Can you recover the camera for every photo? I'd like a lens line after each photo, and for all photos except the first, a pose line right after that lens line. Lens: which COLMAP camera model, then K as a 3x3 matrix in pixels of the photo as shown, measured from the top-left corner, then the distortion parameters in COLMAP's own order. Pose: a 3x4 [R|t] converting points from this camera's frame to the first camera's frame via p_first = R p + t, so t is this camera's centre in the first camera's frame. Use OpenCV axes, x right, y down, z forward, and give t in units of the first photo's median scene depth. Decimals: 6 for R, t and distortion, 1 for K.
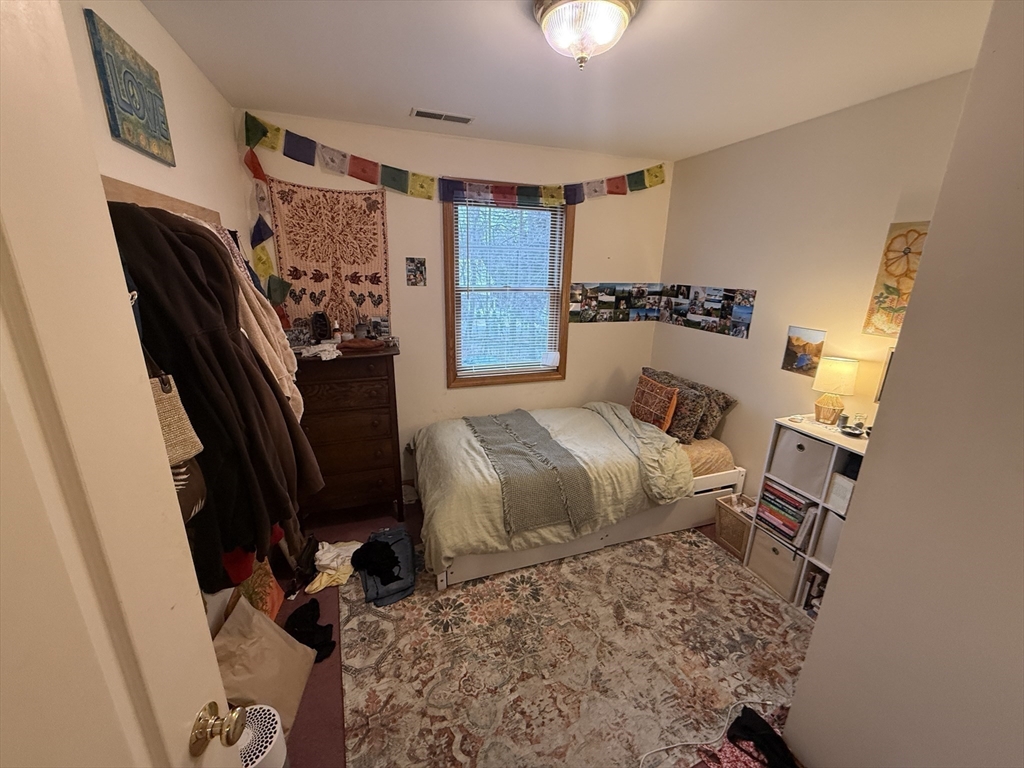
lens RADIAL K [[407.3, 0, 511.3], [0, 407.3, 384.2], [0, 0, 1]] dist [-0.003133, -0.000213]
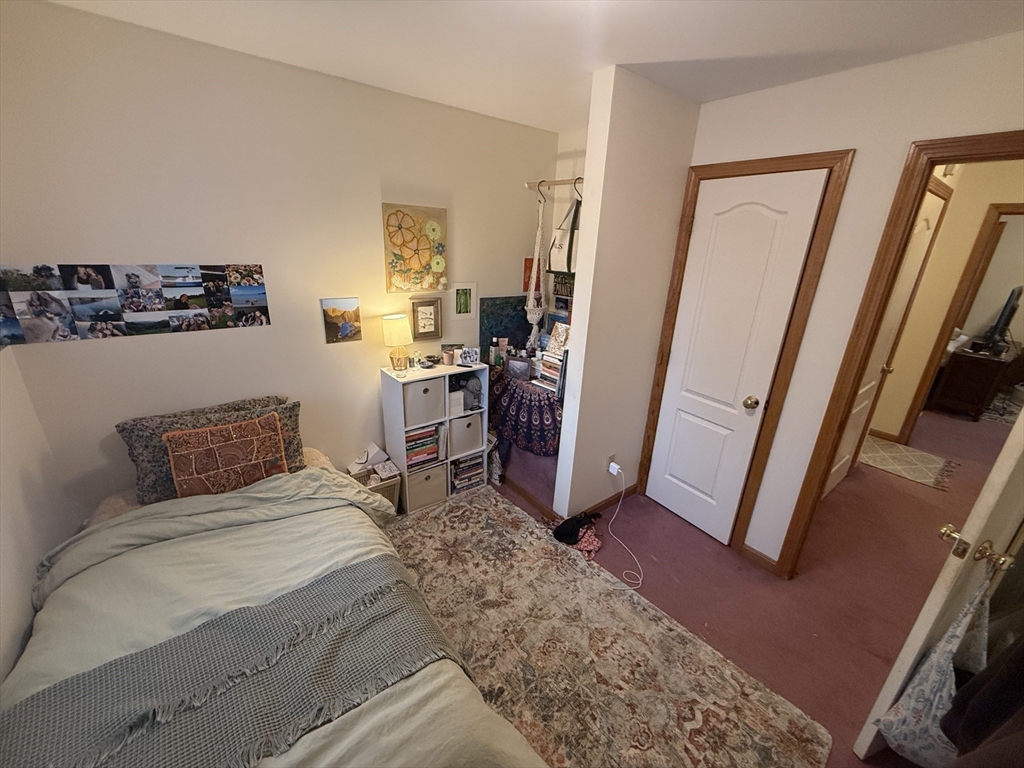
lens RADIAL K [[407.3, 0, 512.9], [0, 407.3, 383.4], [0, 0, 1]] dist [-0.003133, -0.000213]
pose [[-0.312723, -0.345250, 0.884877, -0.423167], [0.220399, 0.879800, 0.421161, -0.304274], [-0.923920, 0.326733, -0.199041, 0.932051]]
